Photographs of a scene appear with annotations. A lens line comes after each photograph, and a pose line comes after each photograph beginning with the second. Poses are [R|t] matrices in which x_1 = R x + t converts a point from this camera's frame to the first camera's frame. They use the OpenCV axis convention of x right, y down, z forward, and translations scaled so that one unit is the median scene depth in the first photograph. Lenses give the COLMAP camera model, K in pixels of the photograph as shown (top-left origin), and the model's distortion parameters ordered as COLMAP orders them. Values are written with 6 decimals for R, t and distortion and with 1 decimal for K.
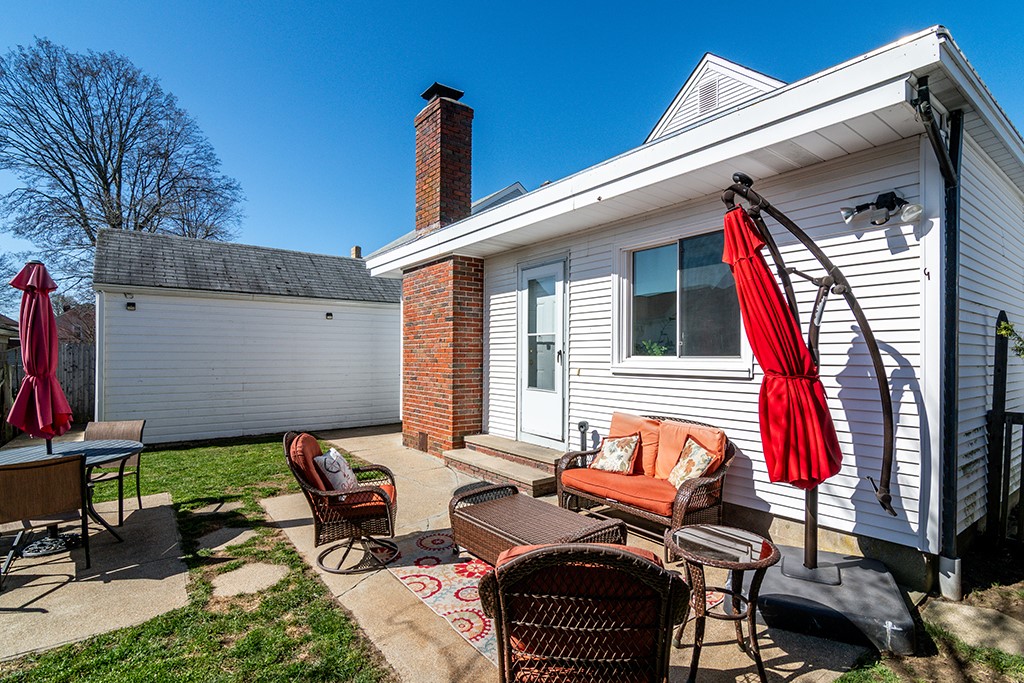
lens RADIAL K [[497.1, 0, 512.9], [0, 497.1, 356.5], [0, 0, 1]] dist [0.001055, 0.000087]
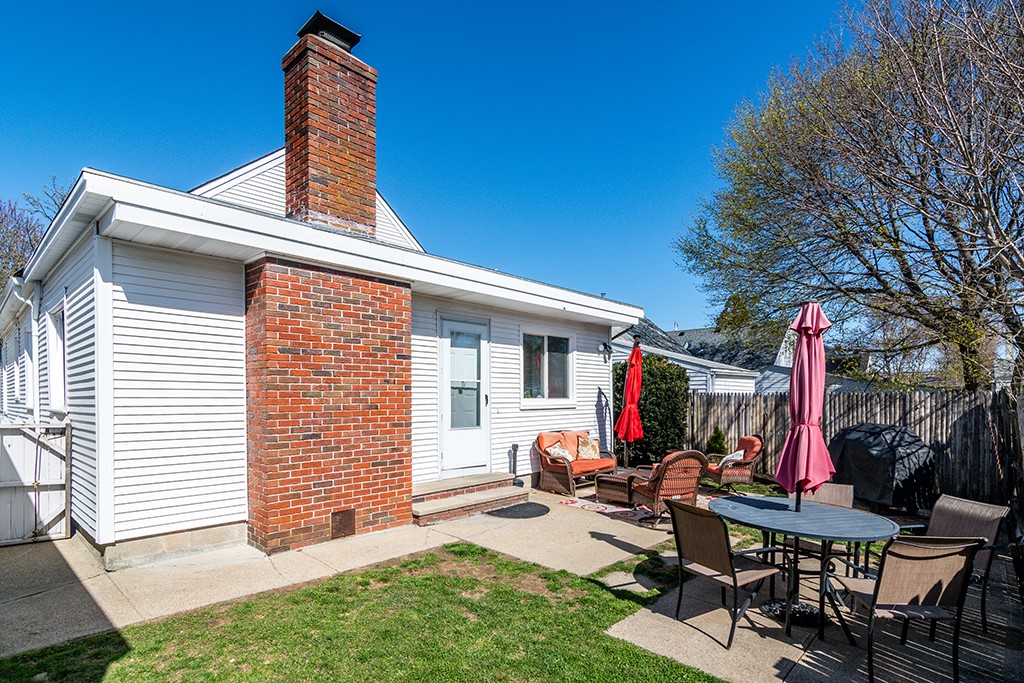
lens RADIAL K [[521.0, 0, 513.1], [0, 521.0, 395.2], [0, 0, 1]] dist [-0.000496, -0.000080]
pose [[-0.182170, -0.003998, 0.983259, -1.317150], [0.002717, 0.999986, 0.004570, -0.017968], [-0.983263, 0.003504, -0.182156, 1.249770]]
